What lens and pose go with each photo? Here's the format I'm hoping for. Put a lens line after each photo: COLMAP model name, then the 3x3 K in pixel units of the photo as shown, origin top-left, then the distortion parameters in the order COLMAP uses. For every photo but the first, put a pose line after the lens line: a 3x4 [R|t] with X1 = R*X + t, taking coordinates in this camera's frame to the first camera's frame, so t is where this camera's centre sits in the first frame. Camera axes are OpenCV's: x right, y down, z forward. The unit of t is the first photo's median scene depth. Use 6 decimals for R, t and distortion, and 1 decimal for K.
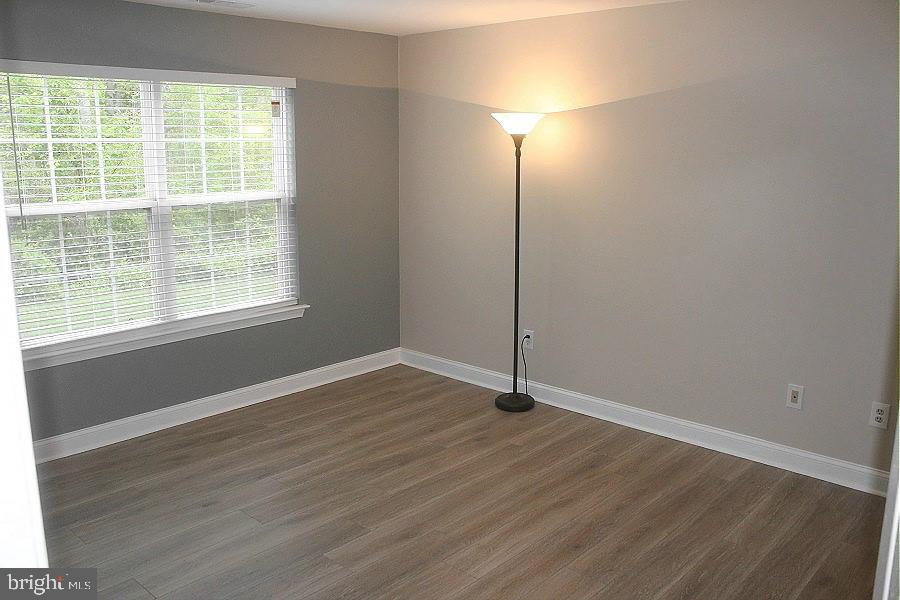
lens RADIAL K [[749.2, 0, 446.8], [0, 749.2, 301.1], [0, 0, 1]] dist [-0.133202, 0.059202]
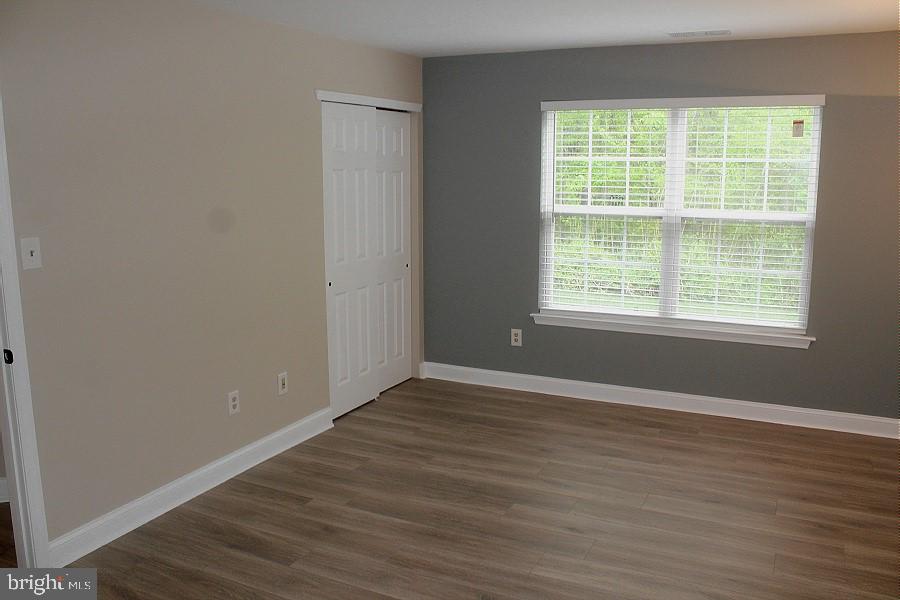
lens RADIAL K [[749.2, 0, 441.9], [0, 749.2, 299.3], [0, 0, 1]] dist [-0.133202, 0.059202]
pose [[0.285738, 0.169173, -0.943257, 0.591915], [-0.187396, 0.975156, 0.118127, -0.069282], [0.939807, 0.143009, 0.310341, 0.308906]]
